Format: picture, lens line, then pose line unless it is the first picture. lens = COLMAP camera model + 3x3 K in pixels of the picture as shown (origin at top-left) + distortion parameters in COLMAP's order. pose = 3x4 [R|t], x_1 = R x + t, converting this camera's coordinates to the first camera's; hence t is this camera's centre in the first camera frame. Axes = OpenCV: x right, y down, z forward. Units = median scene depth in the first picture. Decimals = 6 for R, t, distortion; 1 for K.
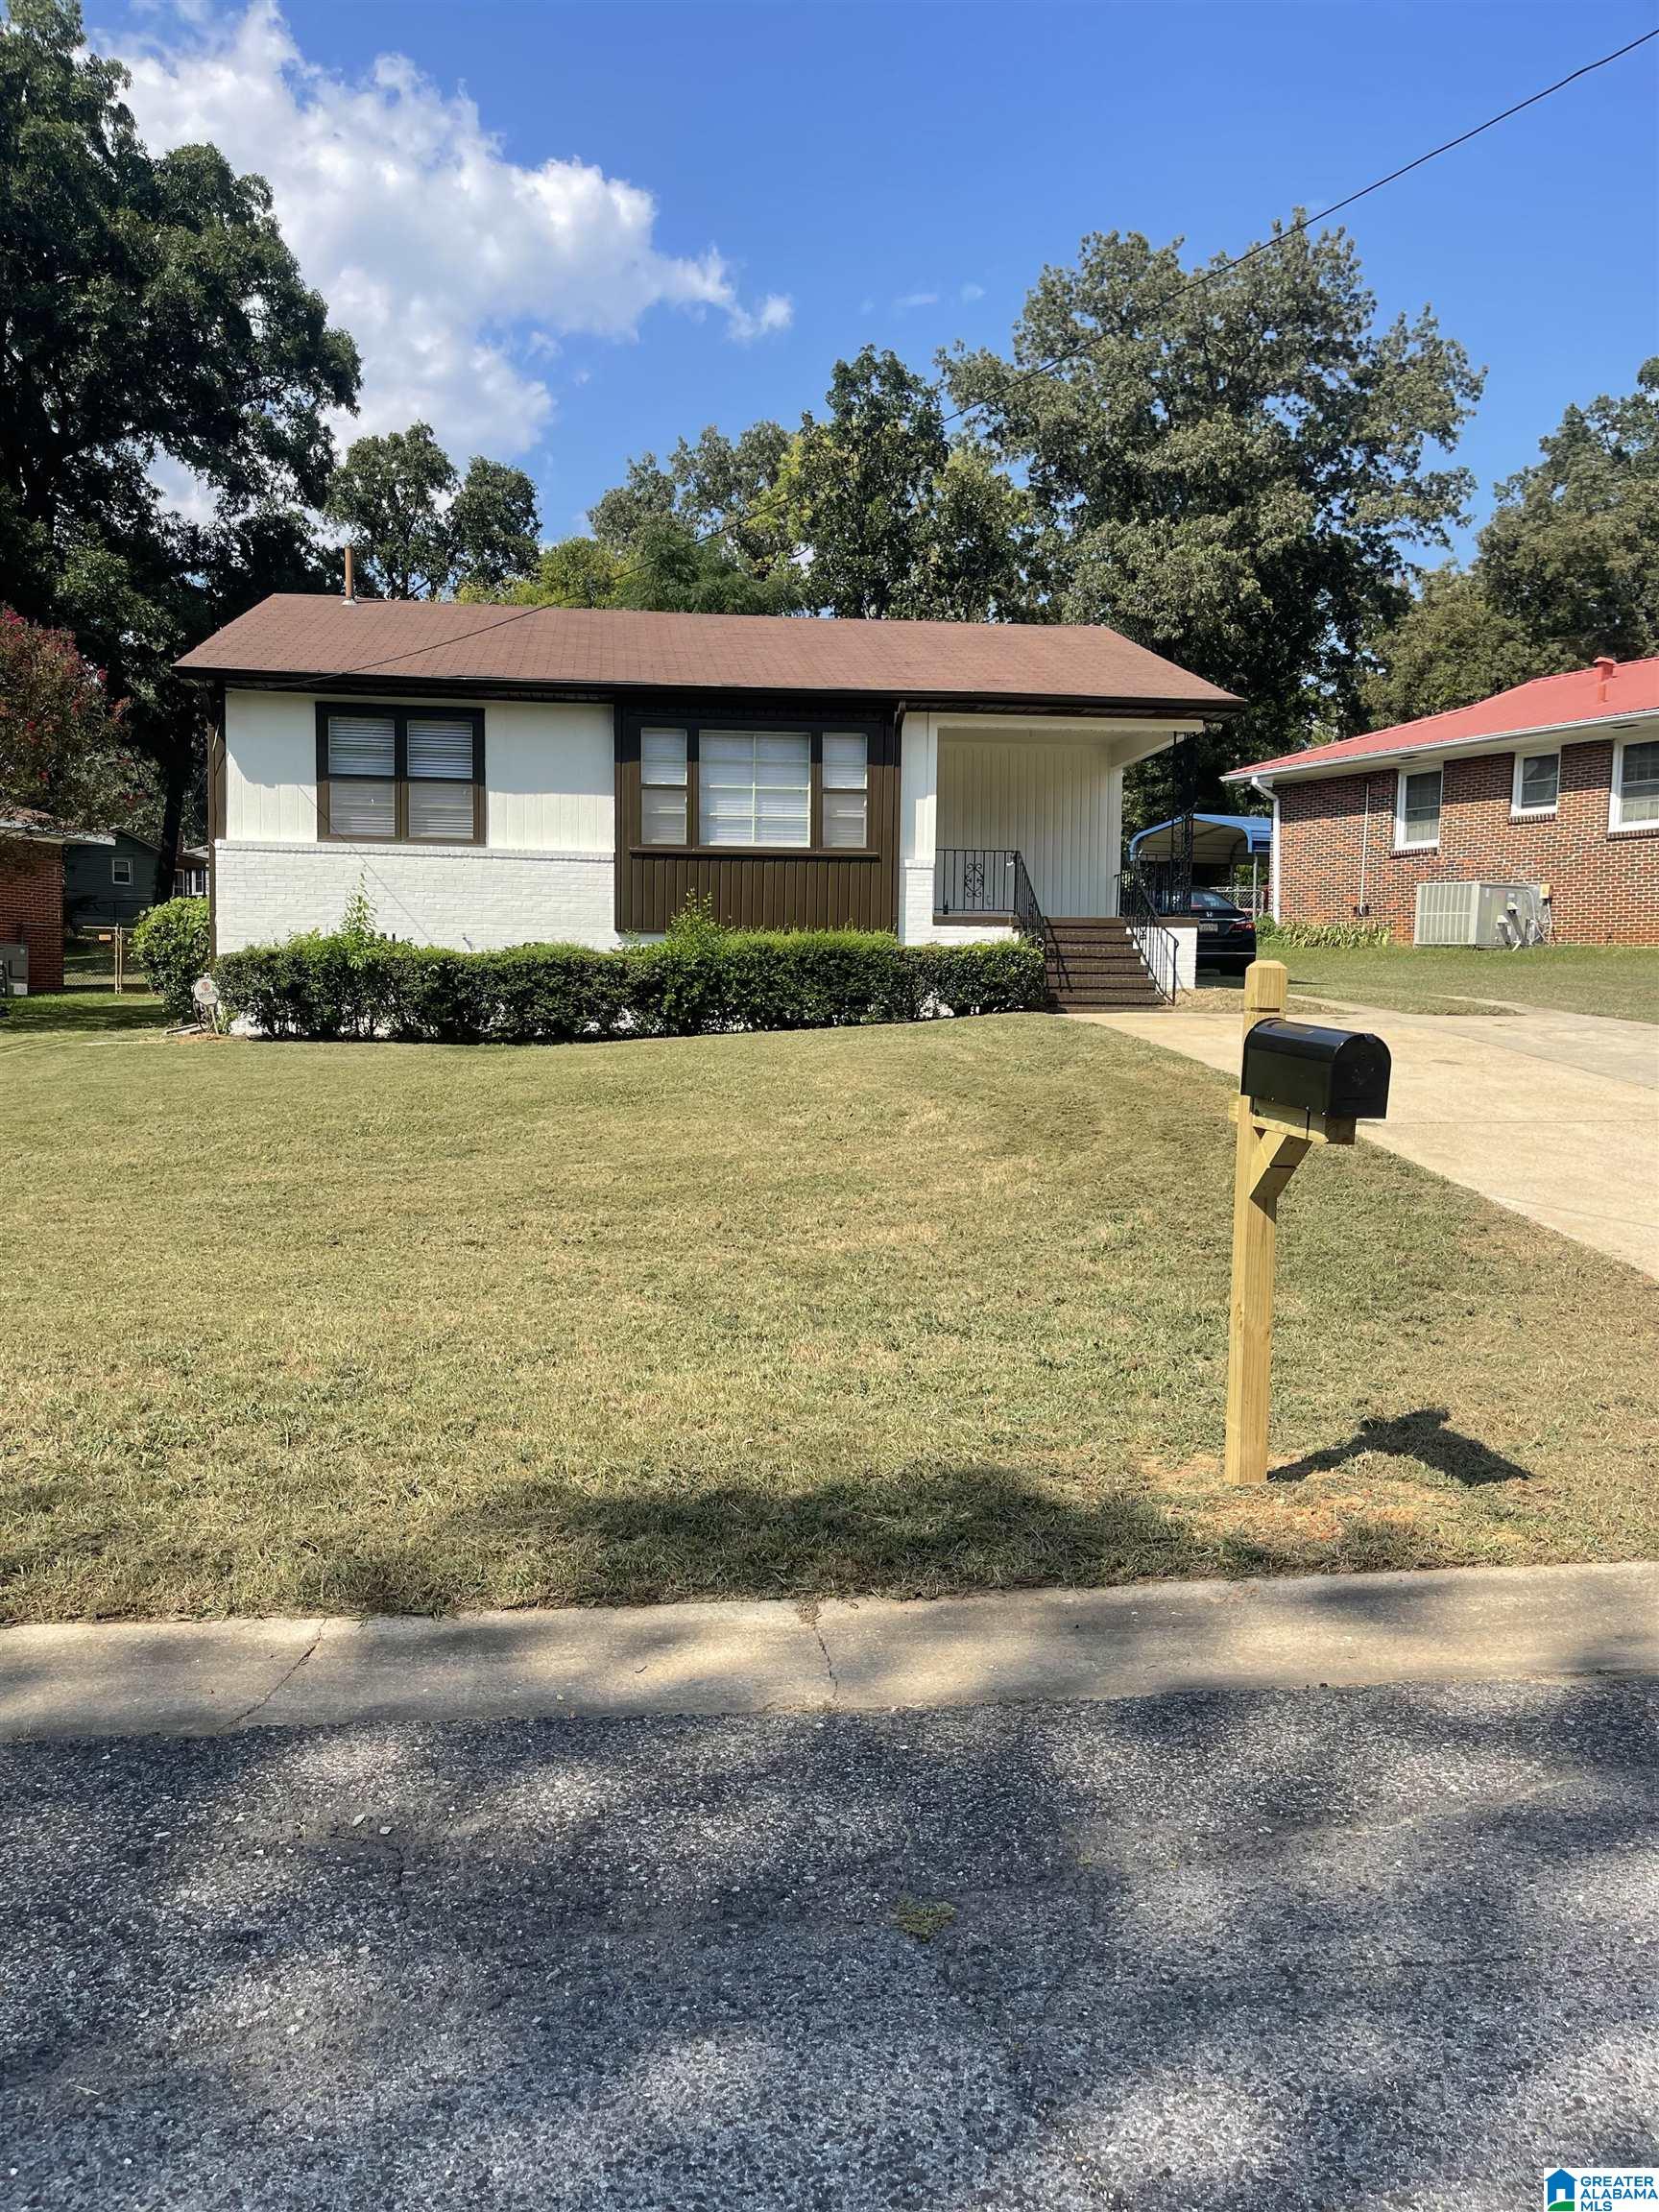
lens RADIAL K [[1678.2, 0, 829.5], [0, 1678.2, 1106.0], [0, 0, 1]] dist [0.036589, -0.002323]
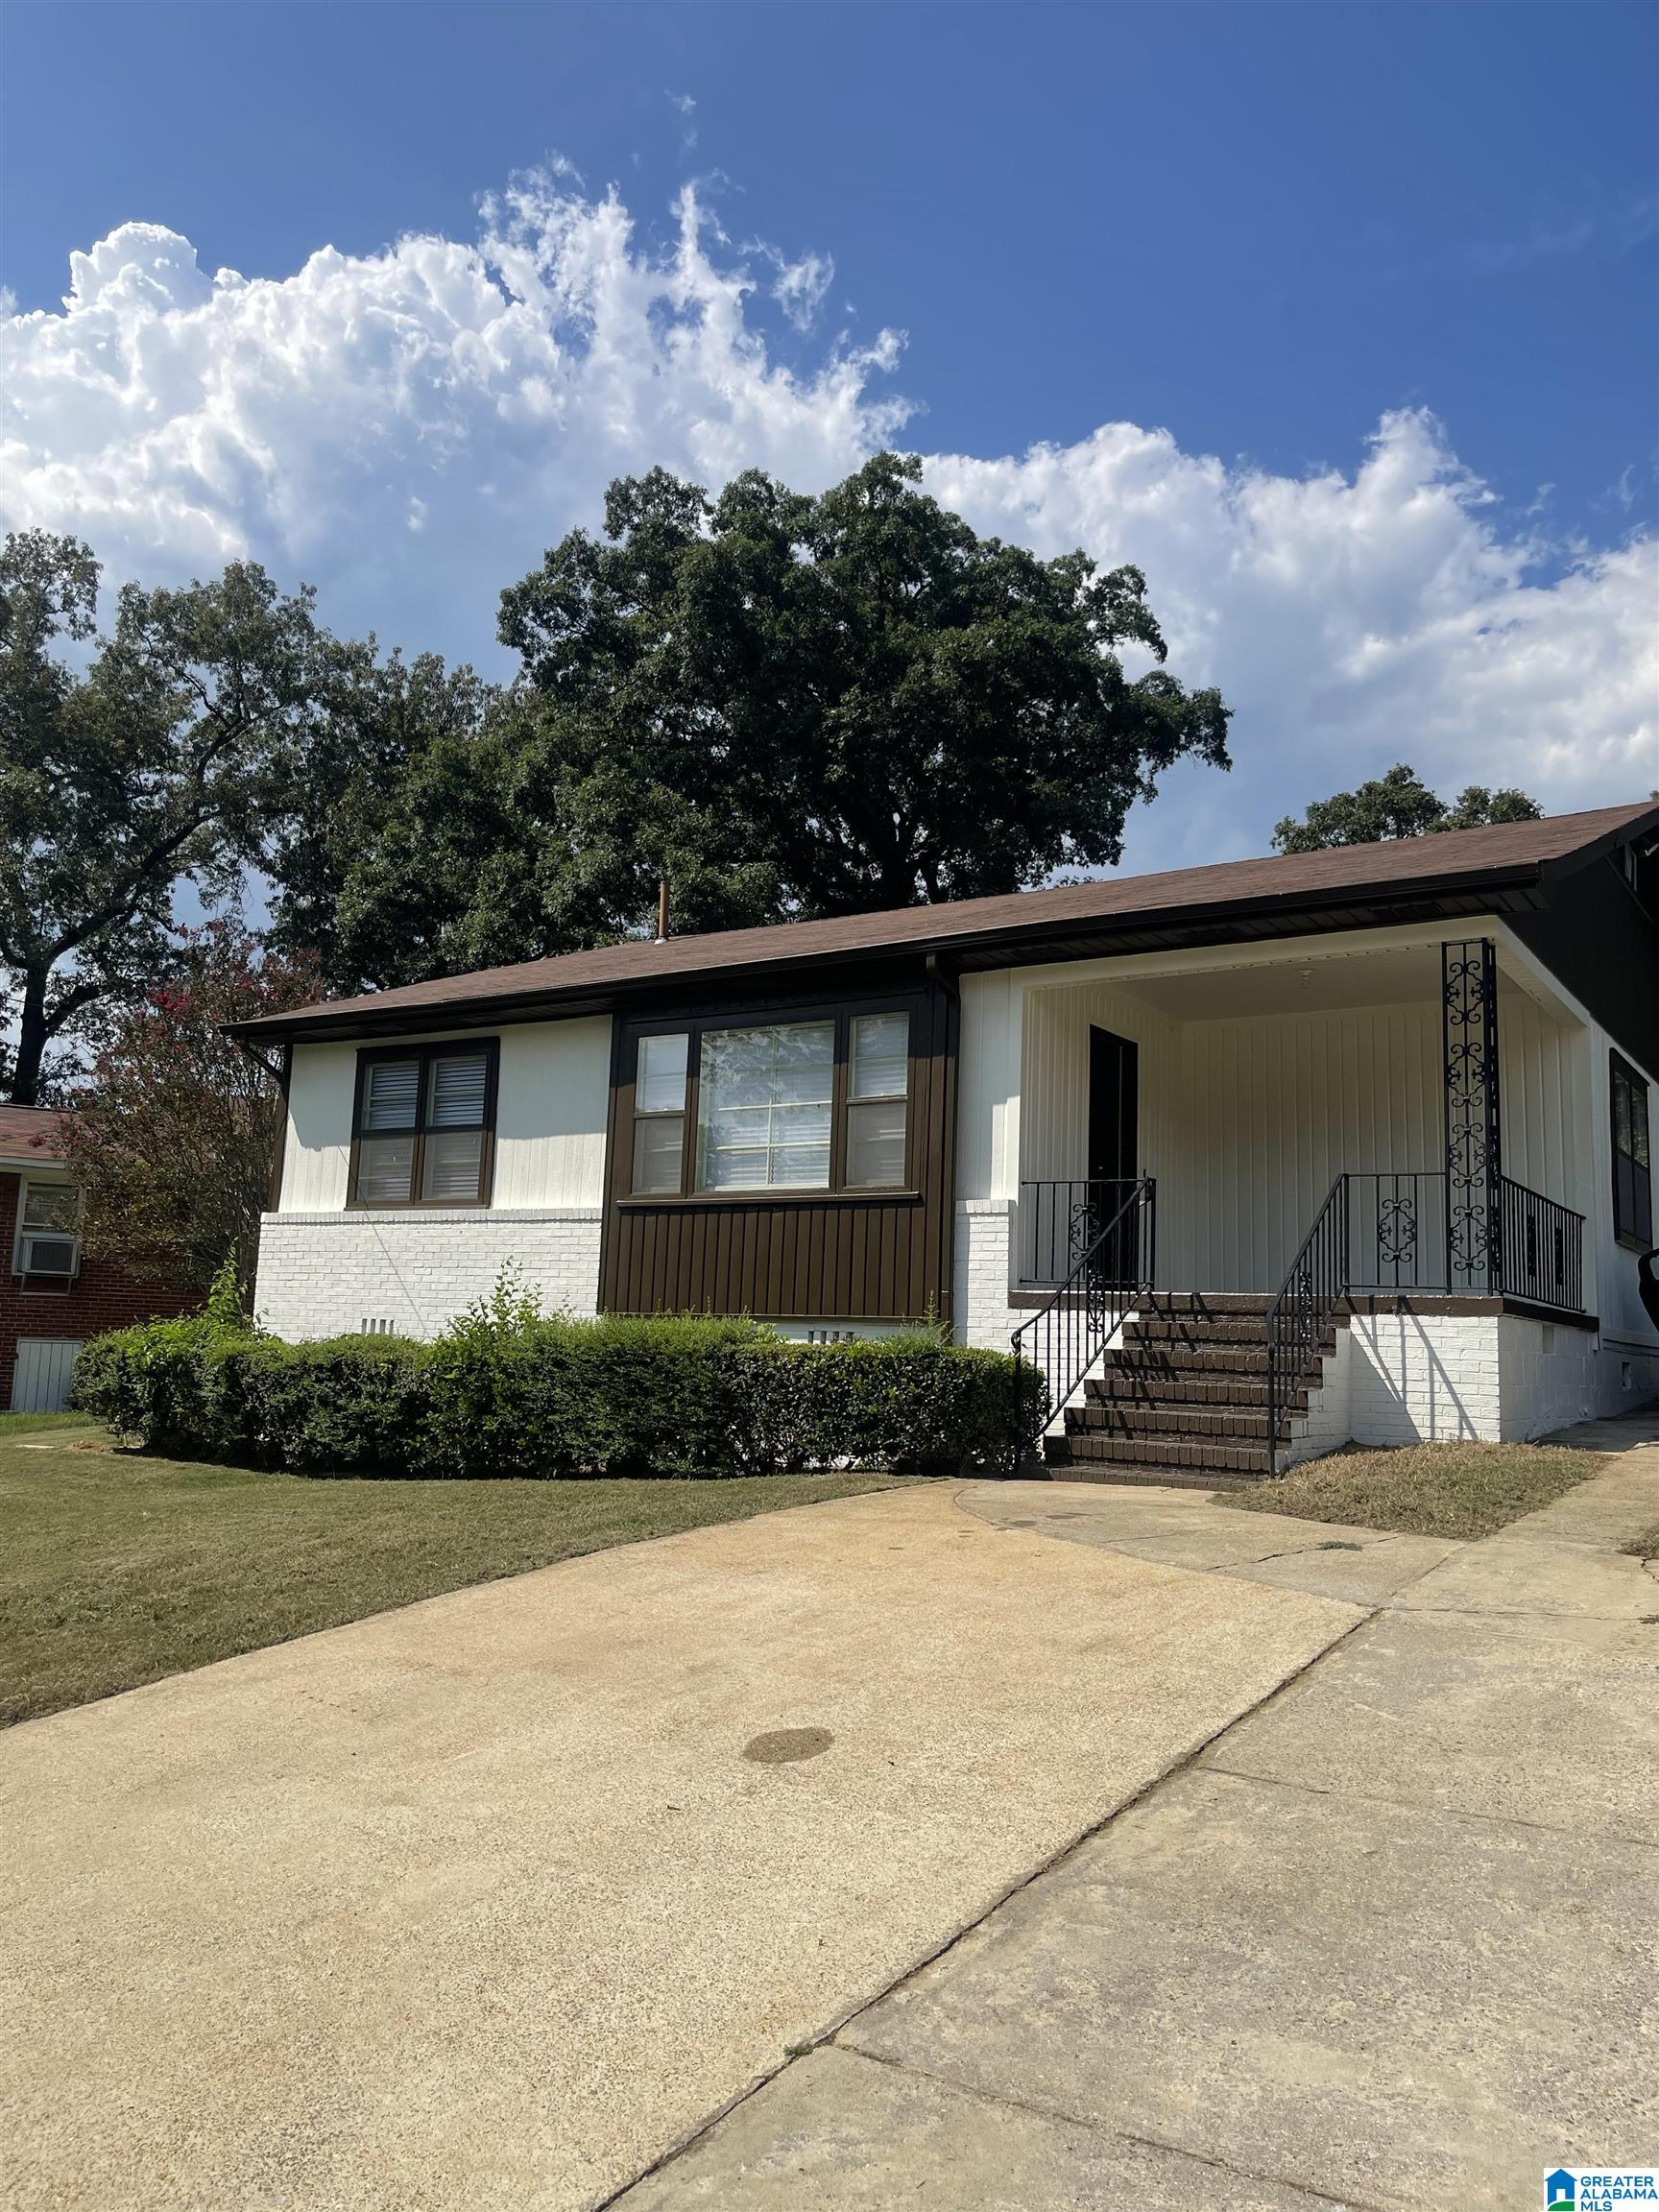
lens RADIAL K [[1678.2, 0, 829.5], [0, 1678.2, 1106.0], [0, 0, 1]] dist [0.036589, -0.002323]
pose [[0.747068, -0.078706, -0.660071, 0.430692], [-0.066802, 0.979051, -0.192347, -0.061023], [0.661382, 0.187790, 0.726160, 0.529025]]
